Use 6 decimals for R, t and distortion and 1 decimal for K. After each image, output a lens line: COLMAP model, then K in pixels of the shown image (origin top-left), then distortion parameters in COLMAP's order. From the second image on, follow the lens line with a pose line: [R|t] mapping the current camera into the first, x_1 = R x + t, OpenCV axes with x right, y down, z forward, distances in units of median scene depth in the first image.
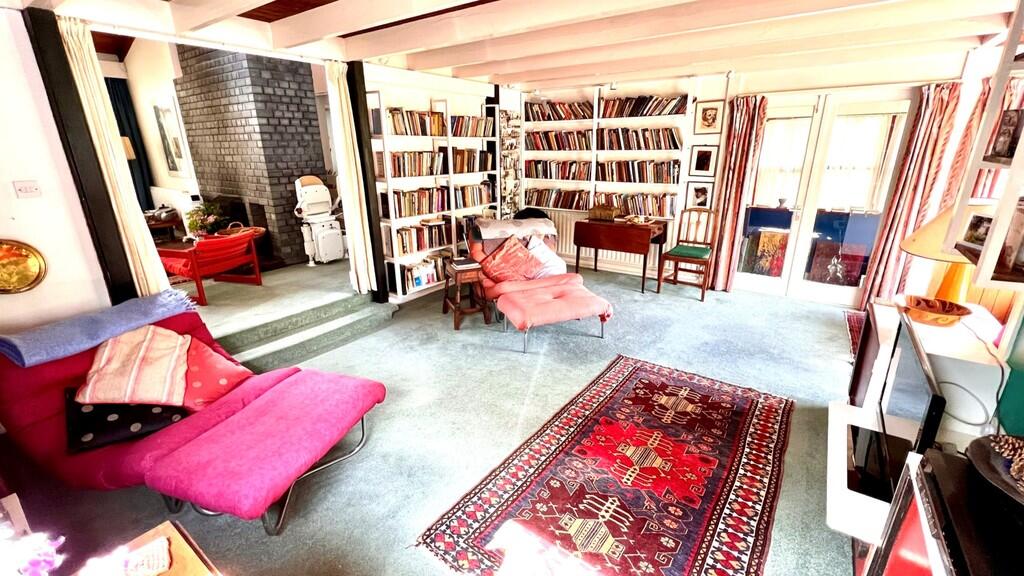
lens RADIAL K [[415.0, 0, 507.1], [0, 415.0, 288.9], [0, 0, 1]] dist [0.001004, 0.000236]
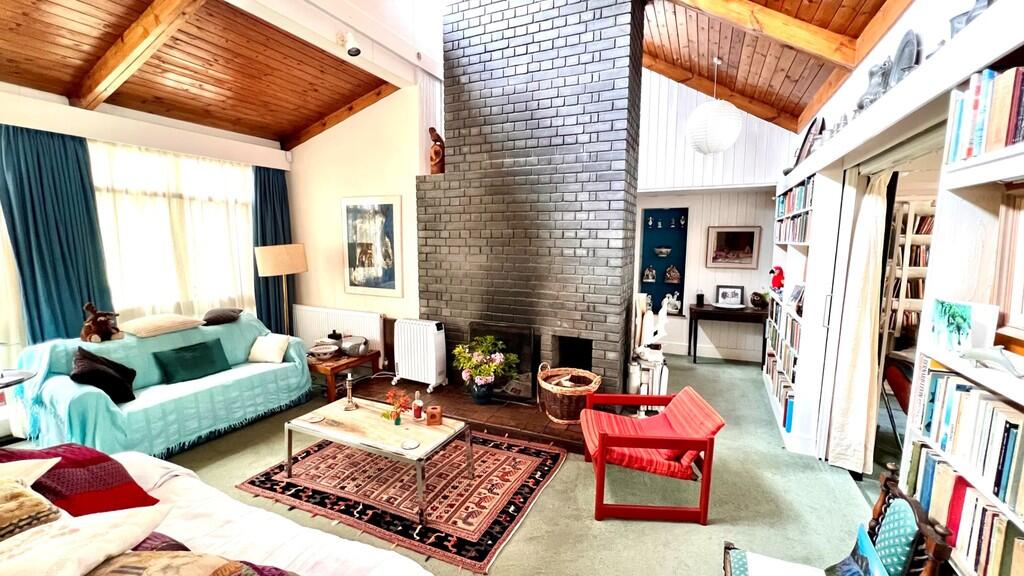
lens RADIAL K [[415.0, 0, 507.1], [0, 415.0, 288.9], [0, 0, 1]] dist [0.001004, 0.000236]
pose [[0.983555, -0.010573, 0.180301, -0.891949], [0.047721, 0.978021, -0.202974, -0.153024], [-0.174192, 0.208240, 0.962441, 0.307930]]
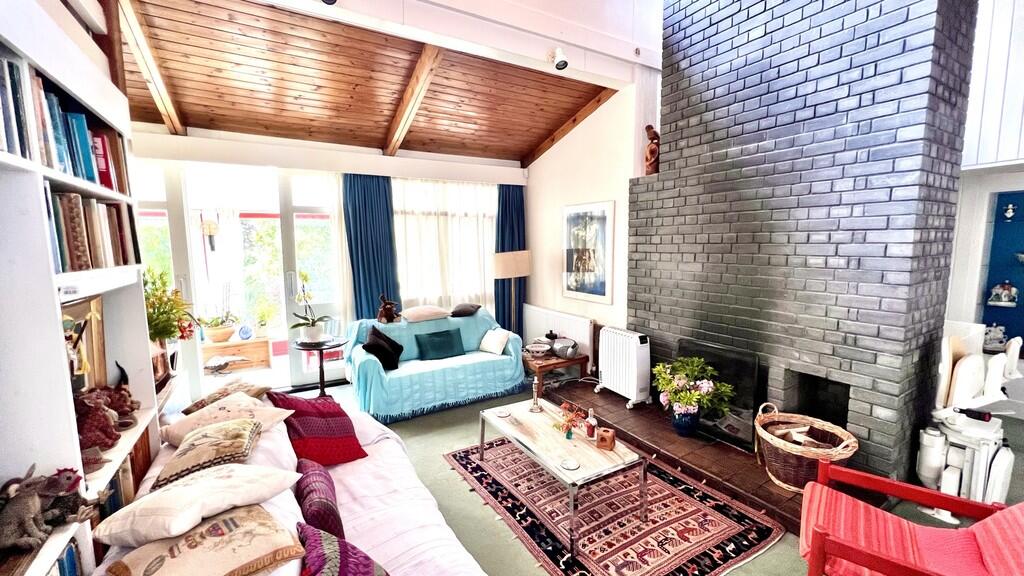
lens RADIAL K [[403.8, 0, 514.6], [0, 403.8, 288.8], [0, 0, 1]] dist [0.000286, 0.000100]
pose [[0.917244, 0.040689, -0.396241, -0.800265], [-0.122149, 0.975574, -0.182579, -0.181338], [0.379134, 0.215870, 0.899810, 0.364209]]
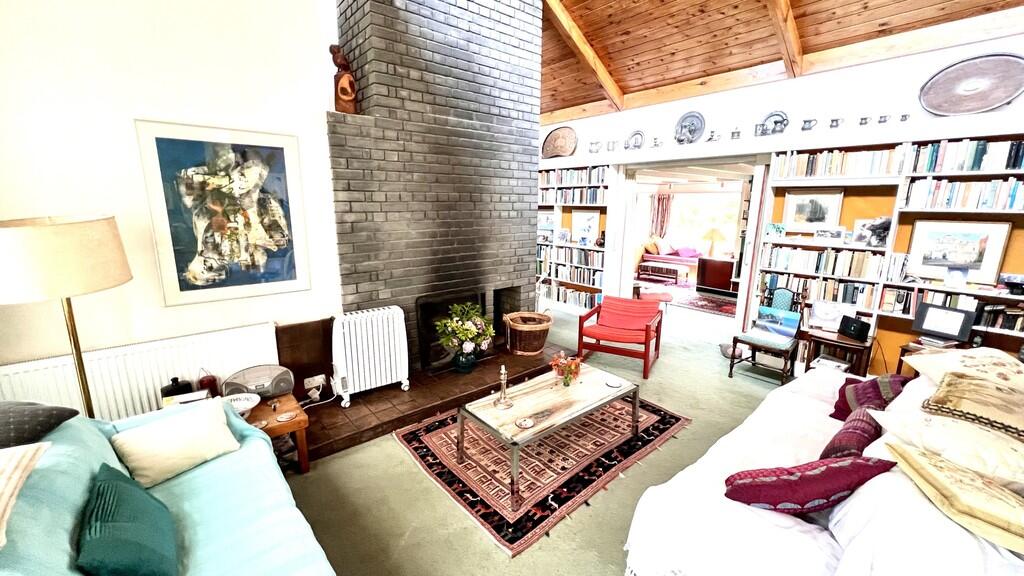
lens RADIAL K [[407.5, 0, 508.0], [0, 407.5, 287.4], [0, 0, 1]] dist [-0.000482, 0.000010]
pose [[0.255424, -0.192537, 0.947464, -1.477822], [0.304140, 0.946221, 0.110292, -0.314824], [-0.917746, 0.259991, 0.300246, 0.783611]]
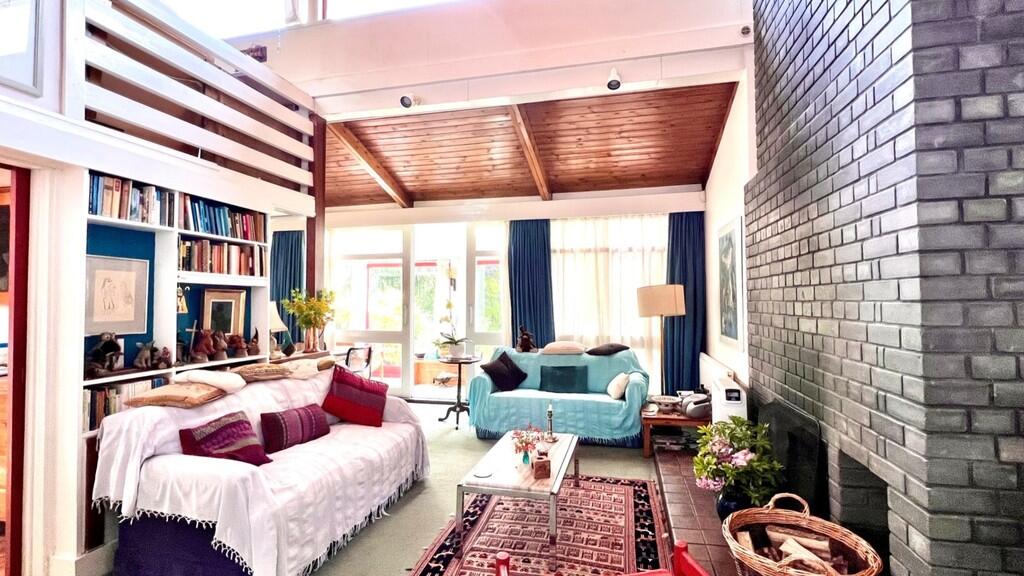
lens RADIAL K [[465.0, 0, 517.1], [0, 465.0, 285.7], [0, 0, 1]] dist [0.002005, 0.000373]
pose [[0.386476, -0.028253, -0.921867, -0.387755], [-0.291492, 0.944556, -0.151151, -0.214326], [0.875025, 0.327133, 0.356813, 0.620273]]
